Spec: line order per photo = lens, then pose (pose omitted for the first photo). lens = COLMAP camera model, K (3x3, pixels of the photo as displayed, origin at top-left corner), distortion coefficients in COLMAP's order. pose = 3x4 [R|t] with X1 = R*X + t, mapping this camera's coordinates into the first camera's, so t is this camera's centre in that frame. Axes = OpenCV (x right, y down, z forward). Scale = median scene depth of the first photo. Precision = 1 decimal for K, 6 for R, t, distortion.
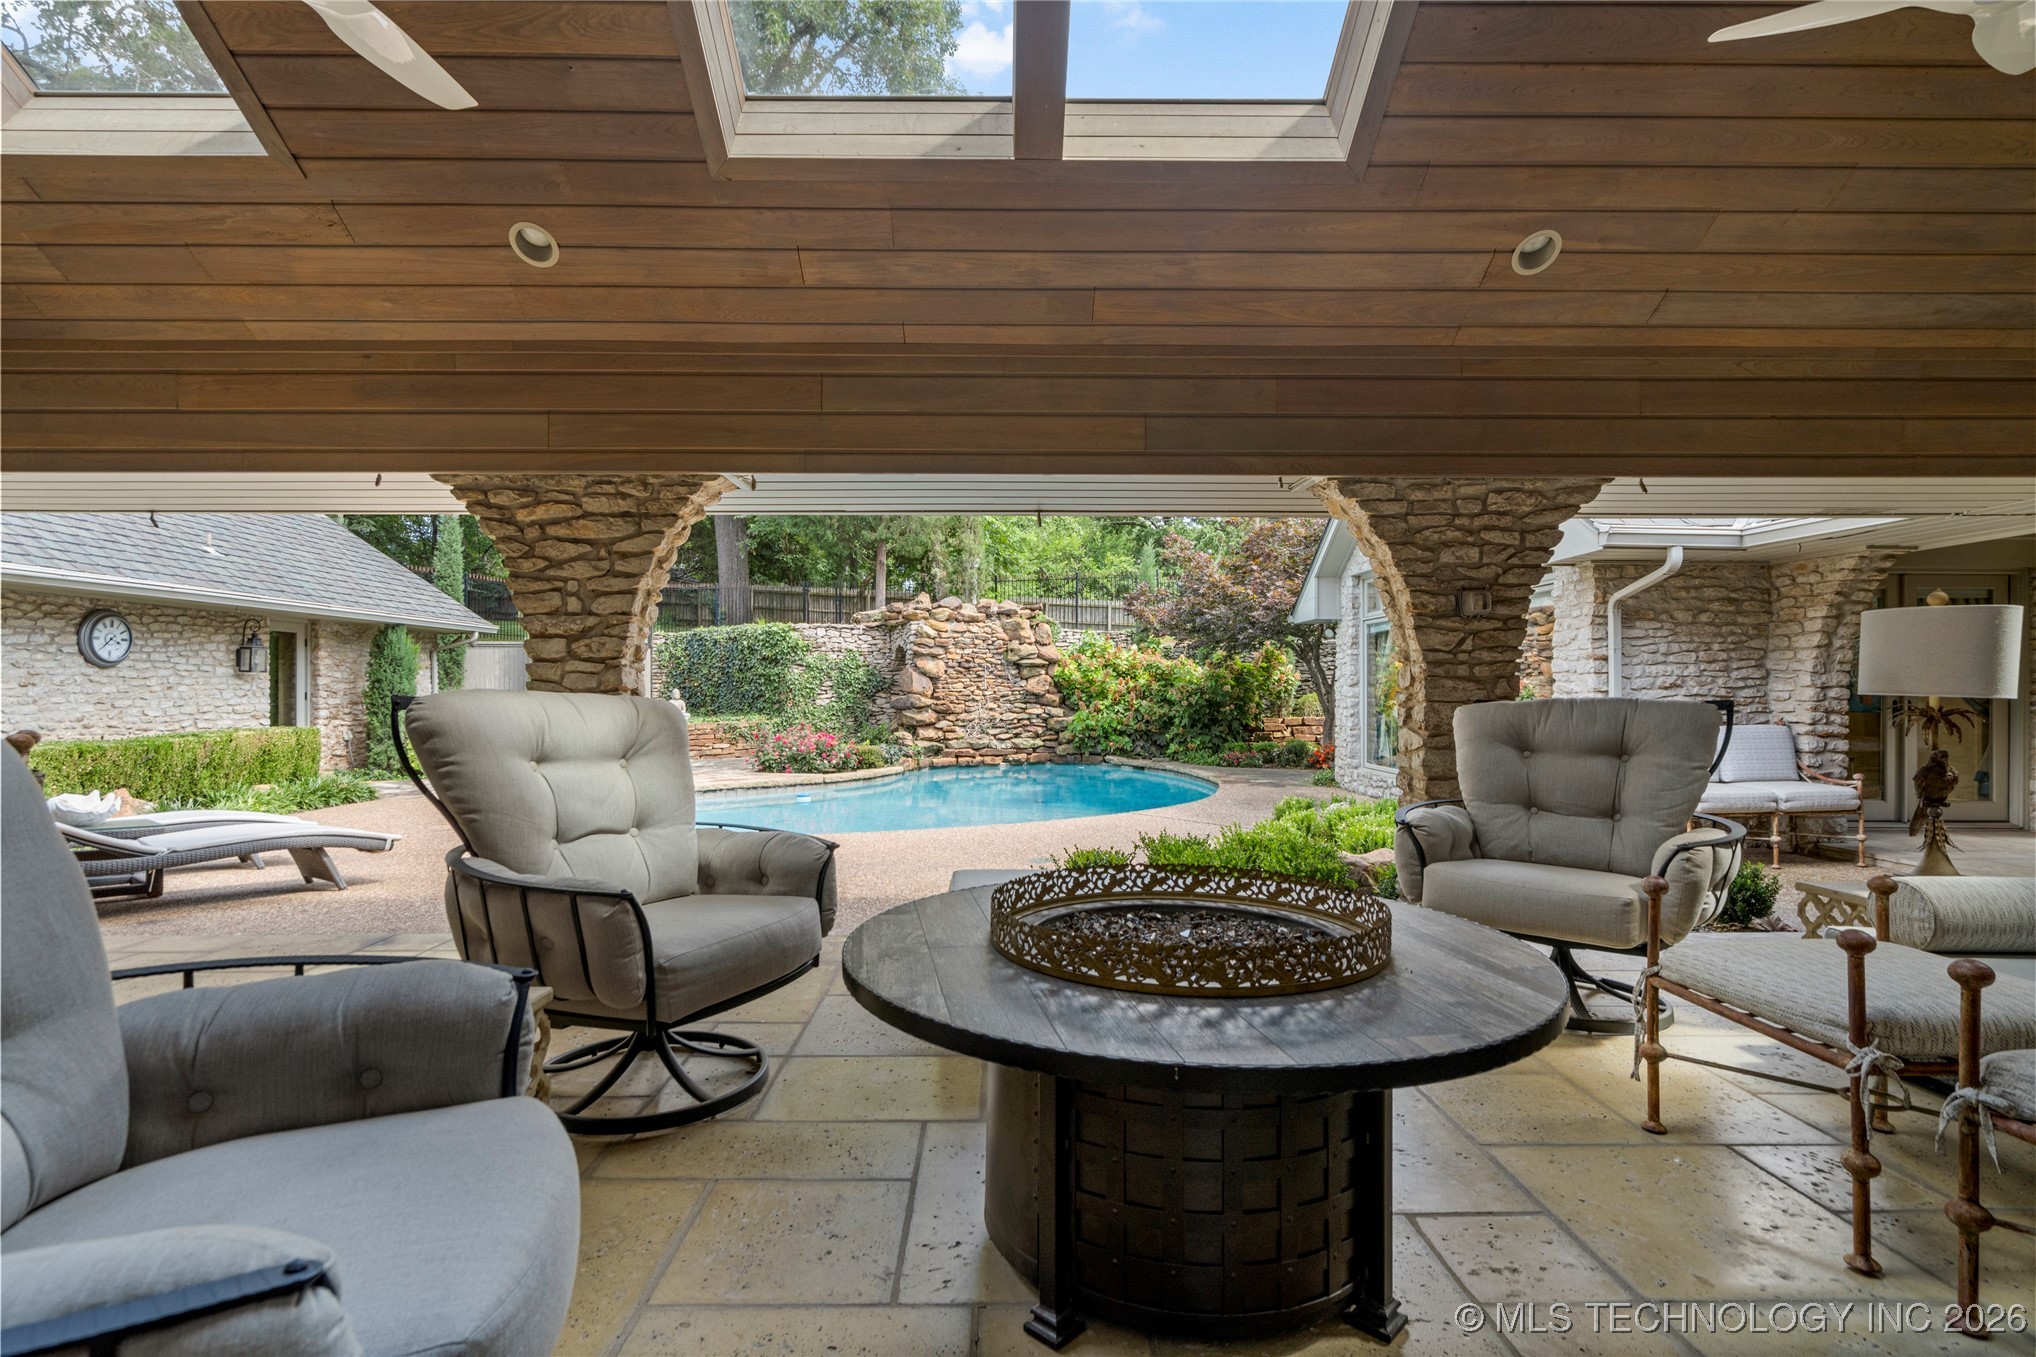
lens RADIAL K [[956.0, 0, 1018.0], [0, 956.0, 678.5], [0, 0, 1]] dist [-0.000123, -0.000024]
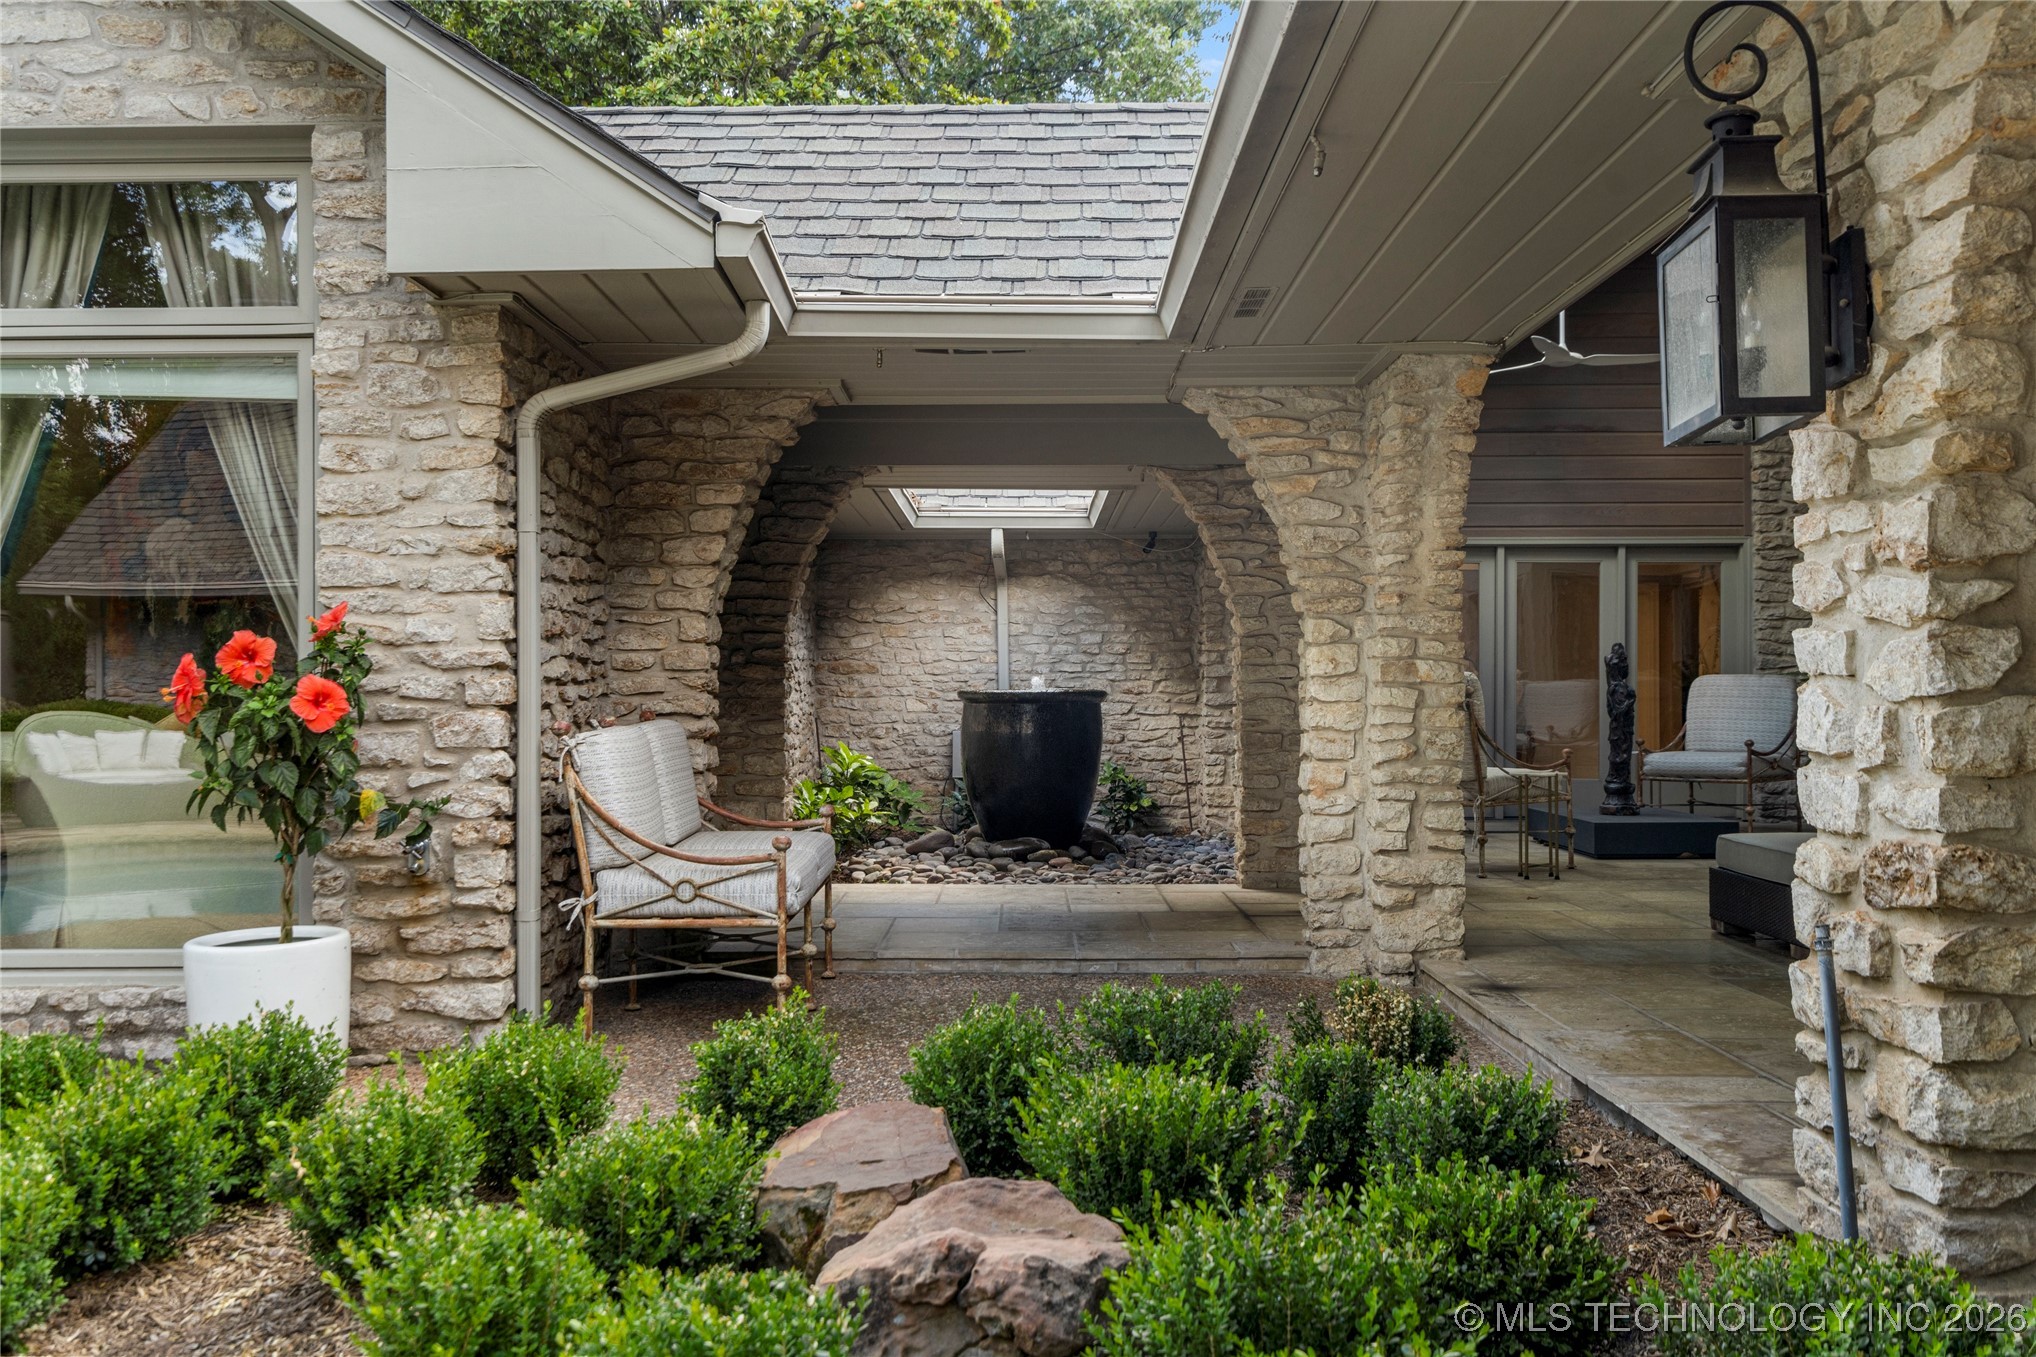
lens RADIAL K [[1799.5, 0, 1018.0], [0, 1799.5, 678.5], [0, 0, 1]] dist [0.003405, 0.001811]
pose [[0.019316, 0.007017, 0.999789, -0.047589], [-0.012948, 0.999893, -0.006767, 0.012919], [-0.999730, -0.012815, 0.019405, 0.324182]]
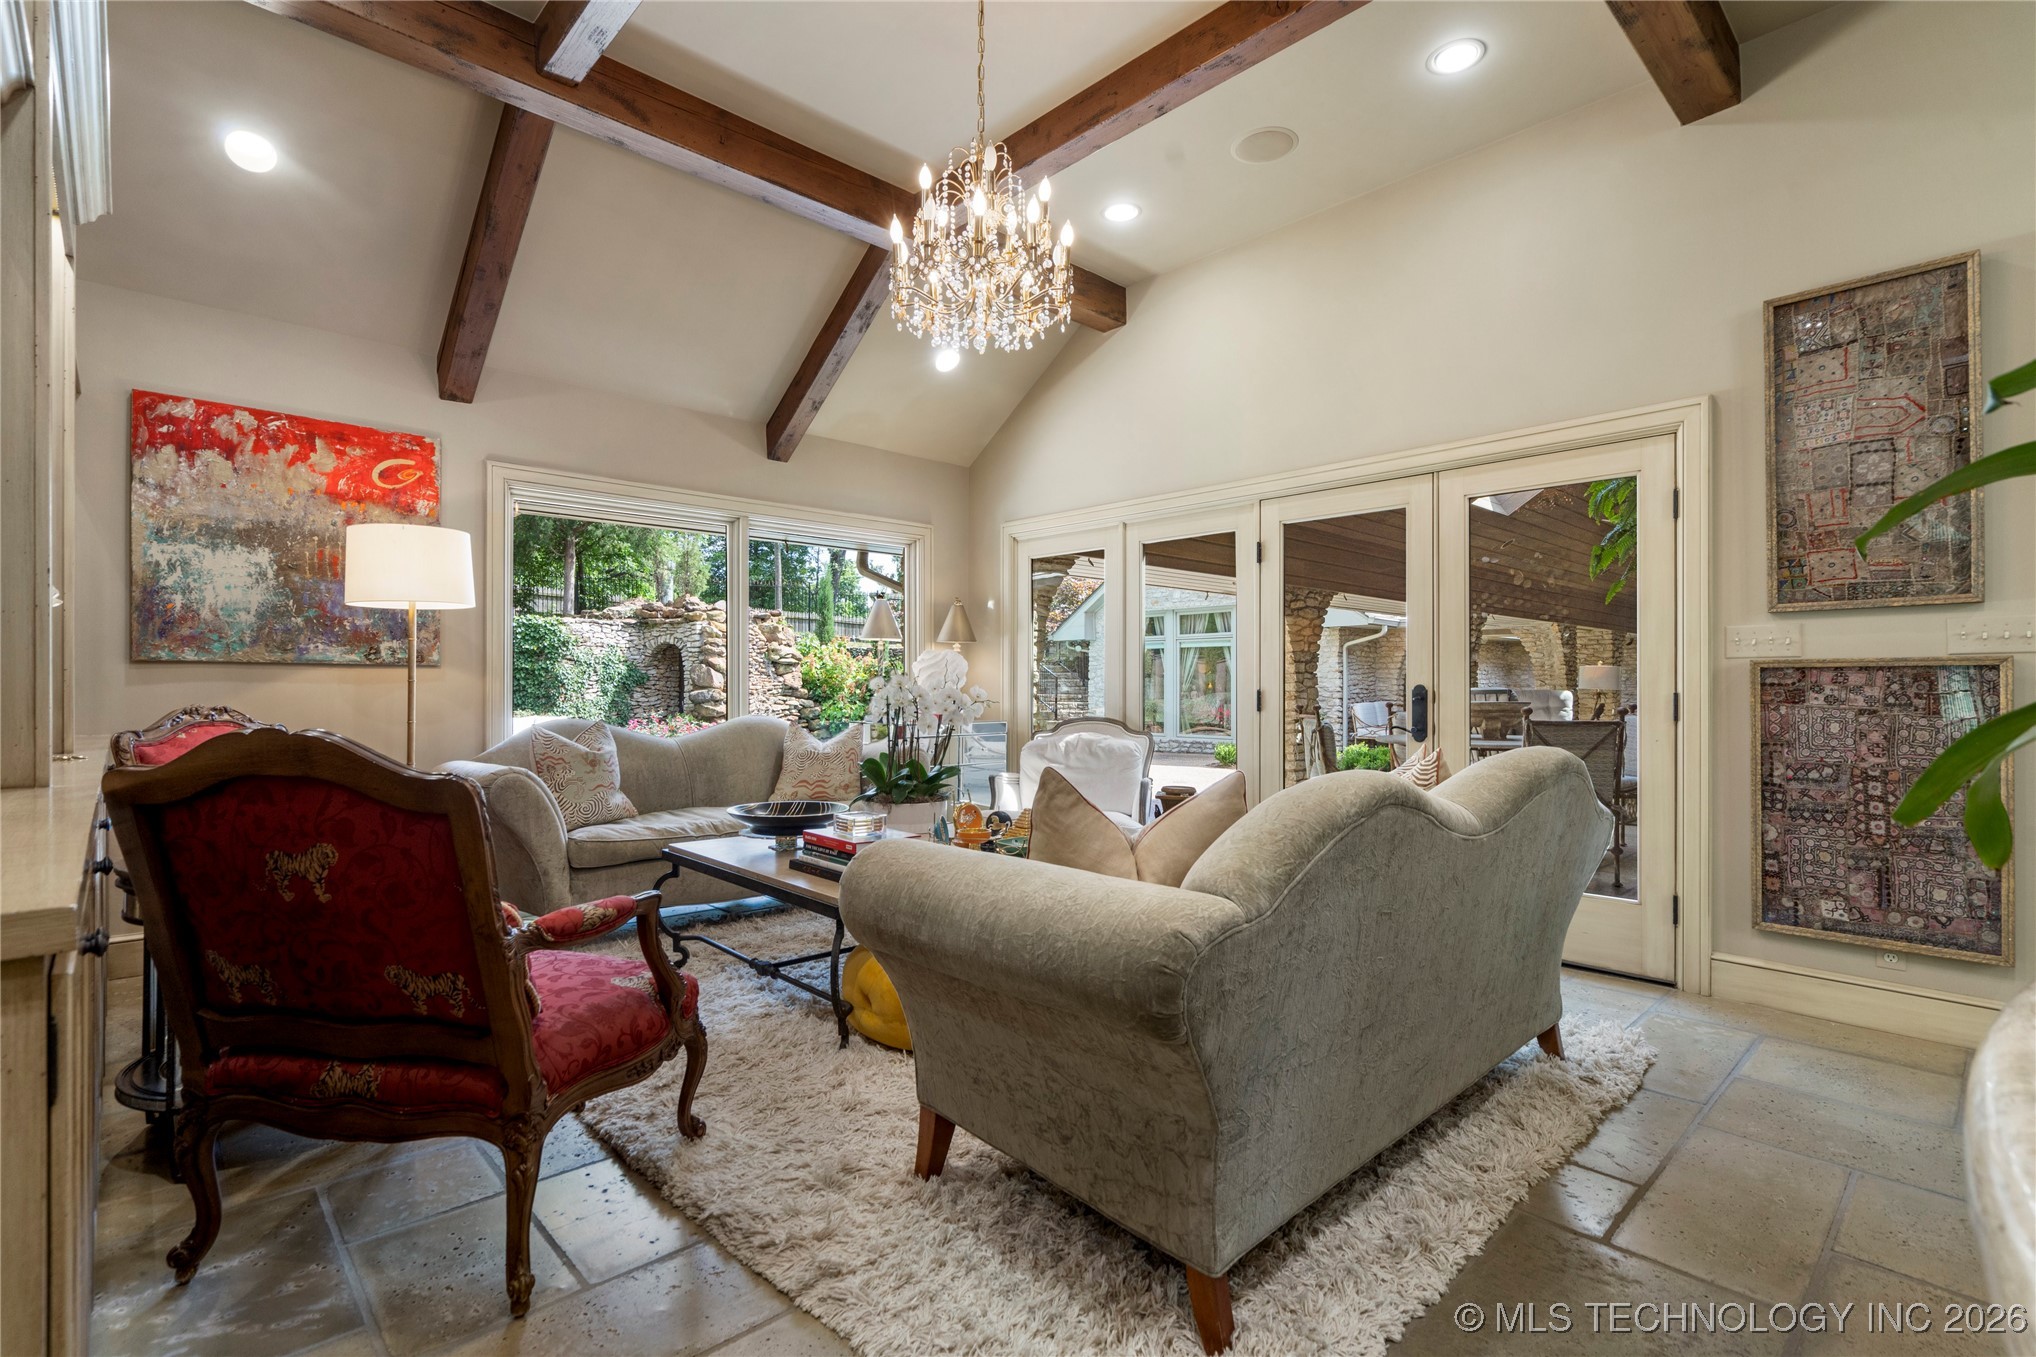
lens RADIAL K [[956.0, 0, 1018.0], [0, 956.0, 678.5], [0, 0, 1]] dist [-0.000123, -0.000024]
pose [[0.735551, 0.004285, 0.677456, -0.595236], [-0.009708, 0.999944, 0.004215, -0.003324], [-0.677400, -0.009677, 0.735551, -0.048835]]
